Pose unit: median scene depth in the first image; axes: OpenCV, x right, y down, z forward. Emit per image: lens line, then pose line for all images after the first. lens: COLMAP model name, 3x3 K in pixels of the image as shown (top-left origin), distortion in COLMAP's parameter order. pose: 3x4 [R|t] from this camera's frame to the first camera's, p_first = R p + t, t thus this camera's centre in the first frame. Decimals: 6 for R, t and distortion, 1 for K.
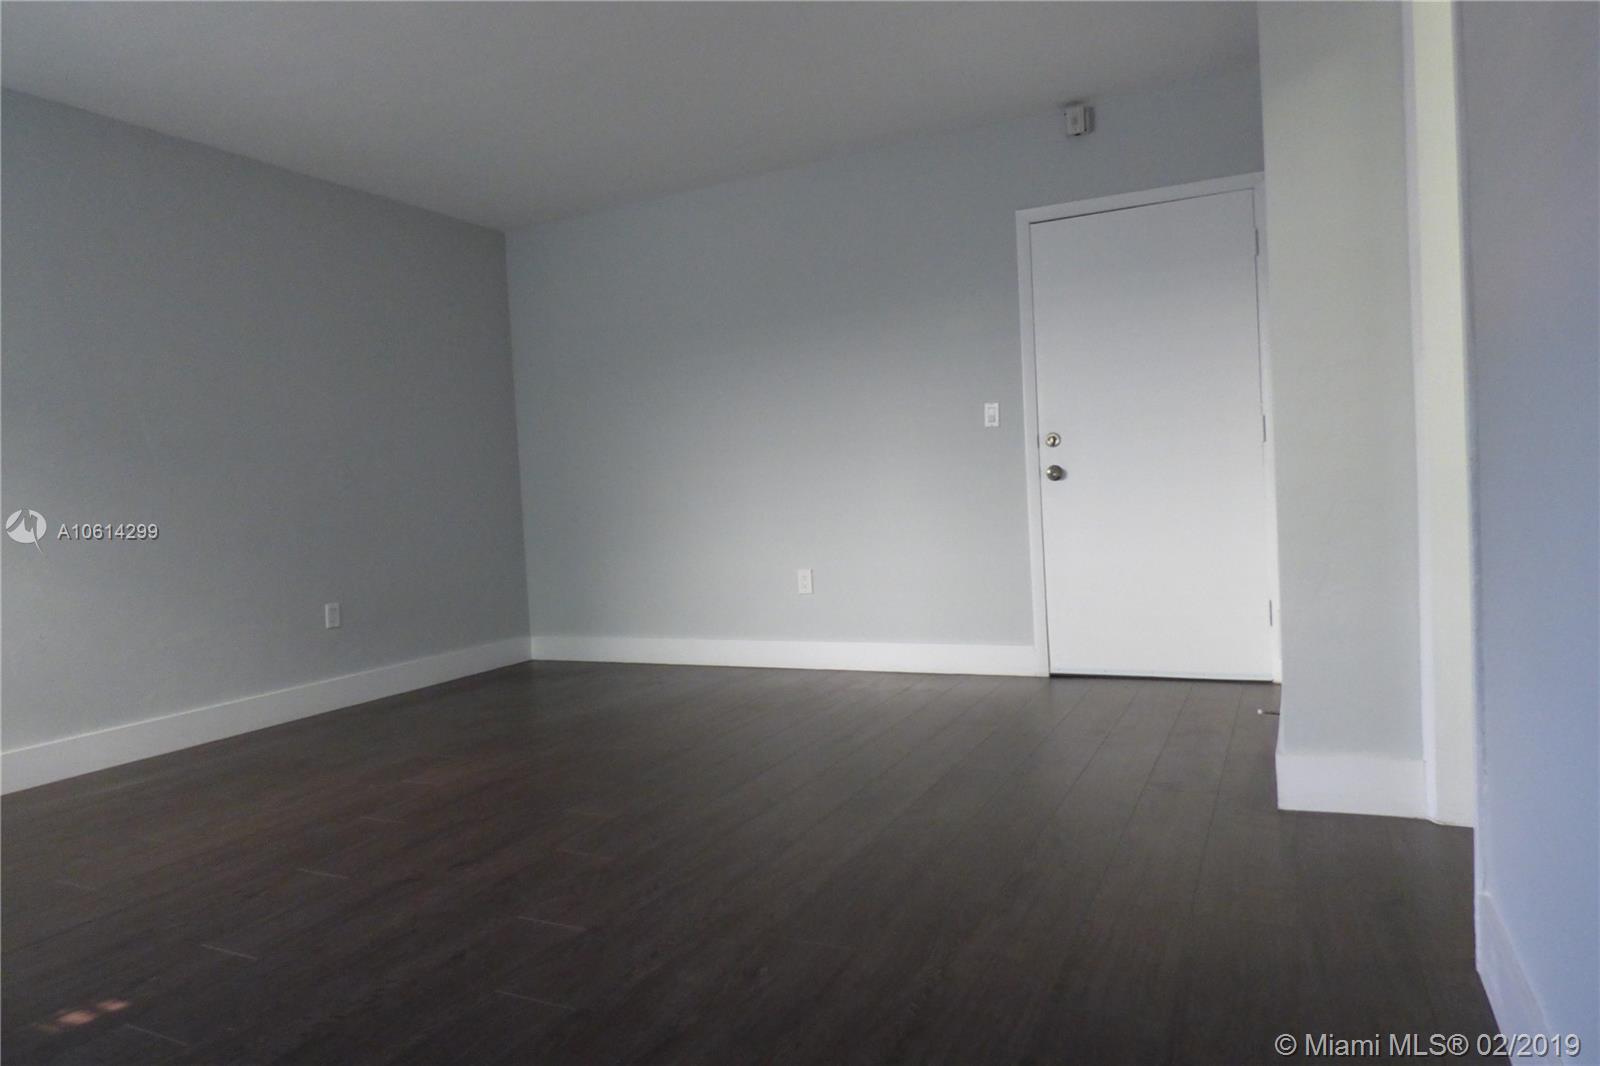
lens RADIAL K [[973.5, 0, 800.0], [0, 973.5, 533.0], [0, 0, 1]] dist [-0.006342, -0.000696]
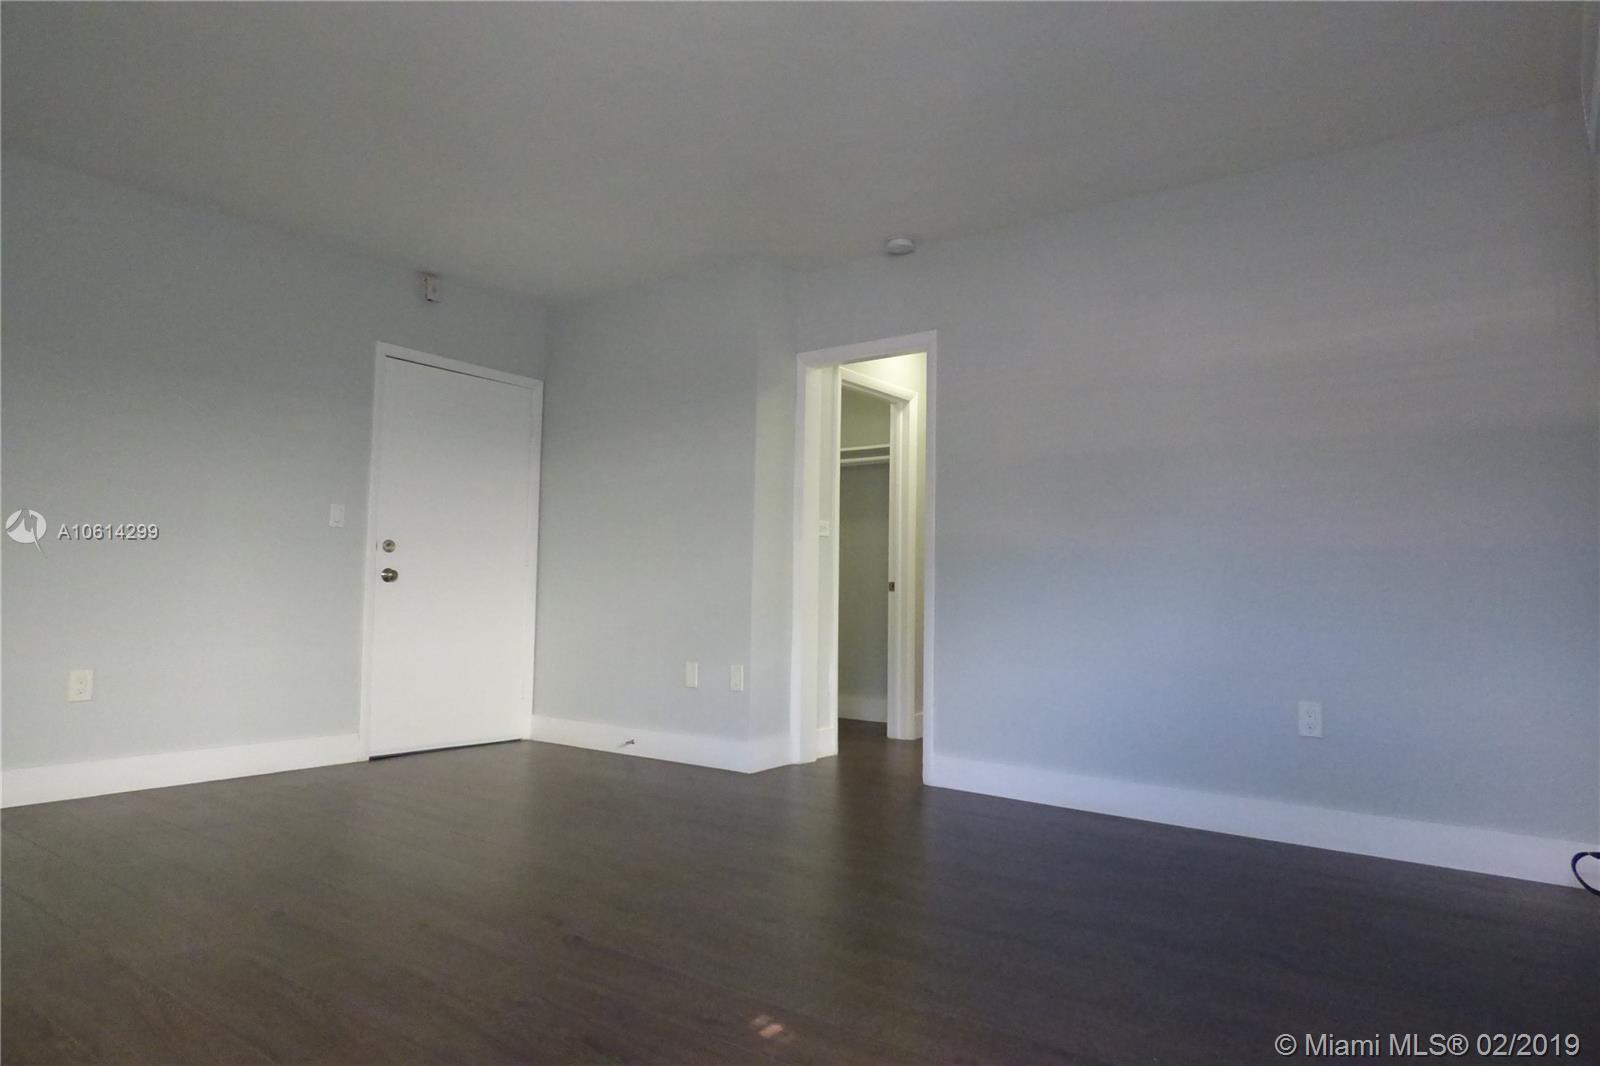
lens RADIAL K [[972.2, 0, 803.9], [0, 972.2, 532.5], [0, 0, 1]] dist [-0.012869, 0.000045]
pose [[0.198754, 0.121154, 0.972532, -0.741694], [0.014075, 0.991874, -0.126440, 0.038649], [-0.979948, 0.038819, 0.195433, 0.299083]]
